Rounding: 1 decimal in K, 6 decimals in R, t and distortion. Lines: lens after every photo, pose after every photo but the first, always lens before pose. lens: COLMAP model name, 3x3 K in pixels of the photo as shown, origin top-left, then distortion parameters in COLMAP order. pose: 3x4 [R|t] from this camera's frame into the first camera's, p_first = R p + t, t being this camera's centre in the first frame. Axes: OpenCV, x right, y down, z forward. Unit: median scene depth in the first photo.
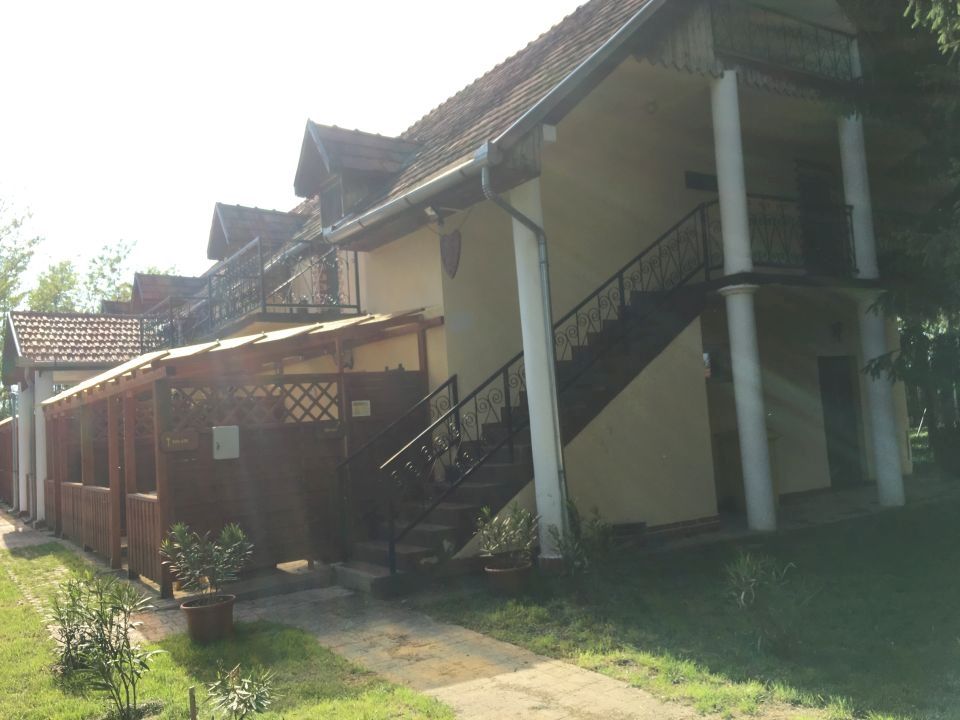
lens RADIAL K [[830.7, 0, 479.8], [0, 830.7, 361.0], [0, 0, 1]] dist [0.079677, -0.077747]
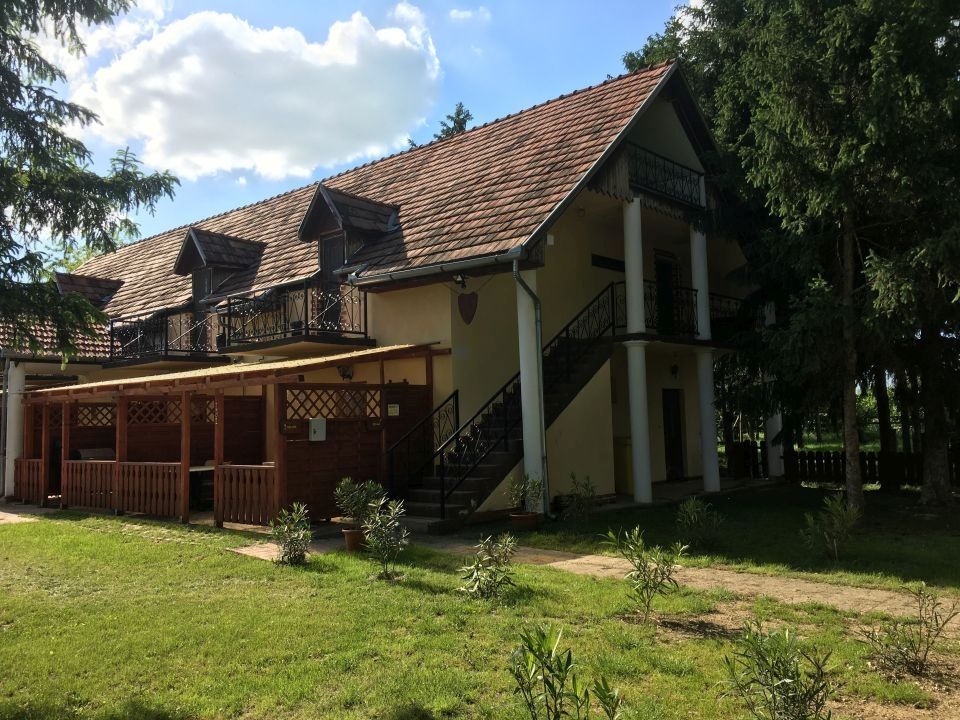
lens RADIAL K [[830.7, 0, 478.3], [0, 830.7, 358.8], [0, 0, 1]] dist [0.079677, -0.077747]
pose [[0.965111, 0.064961, 0.253655, -0.344601], [-0.061185, 0.997867, -0.022758, -0.006125], [-0.254592, 0.006444, 0.967027, -0.377737]]
